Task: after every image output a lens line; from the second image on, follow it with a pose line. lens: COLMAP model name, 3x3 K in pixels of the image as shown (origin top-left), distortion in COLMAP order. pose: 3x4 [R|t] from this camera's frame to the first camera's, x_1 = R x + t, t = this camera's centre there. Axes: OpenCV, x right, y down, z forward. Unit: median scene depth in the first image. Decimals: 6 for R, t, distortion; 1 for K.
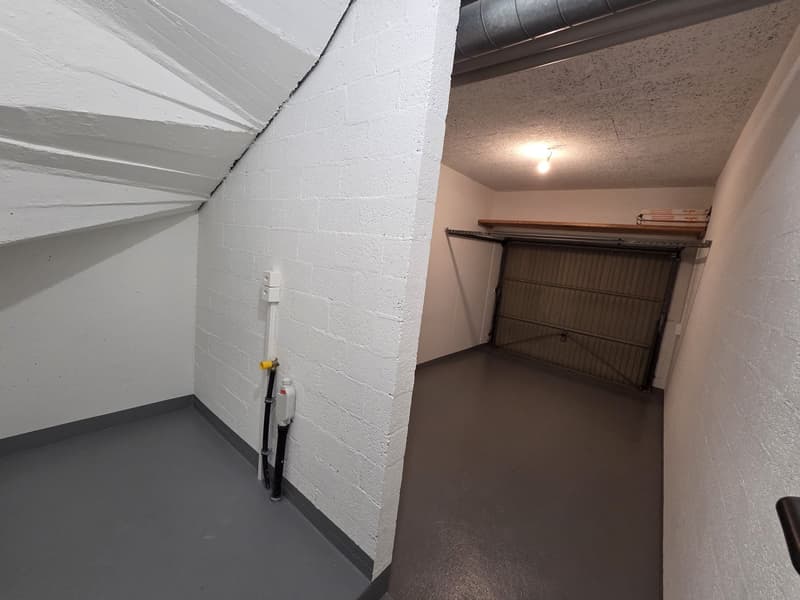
lens RADIAL K [[327.2, 0, 401.8], [0, 327.2, 296.8], [0, 0, 1]] dist [-0.006836, 0.005865]
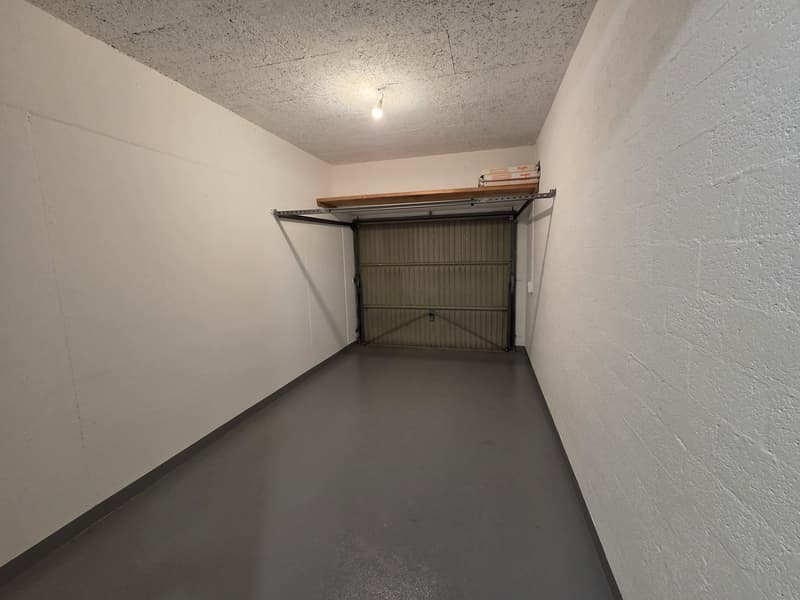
lens RADIAL K [[327.2, 0, 401.8], [0, 327.2, 296.8], [0, 0, 1]] dist [-0.006836, 0.005865]
pose [[0.902786, -0.187883, 0.386882, 0.067602], [0.182978, 0.981853, 0.049844, 0.004081], [-0.389226, 0.025793, 0.920781, 0.176586]]
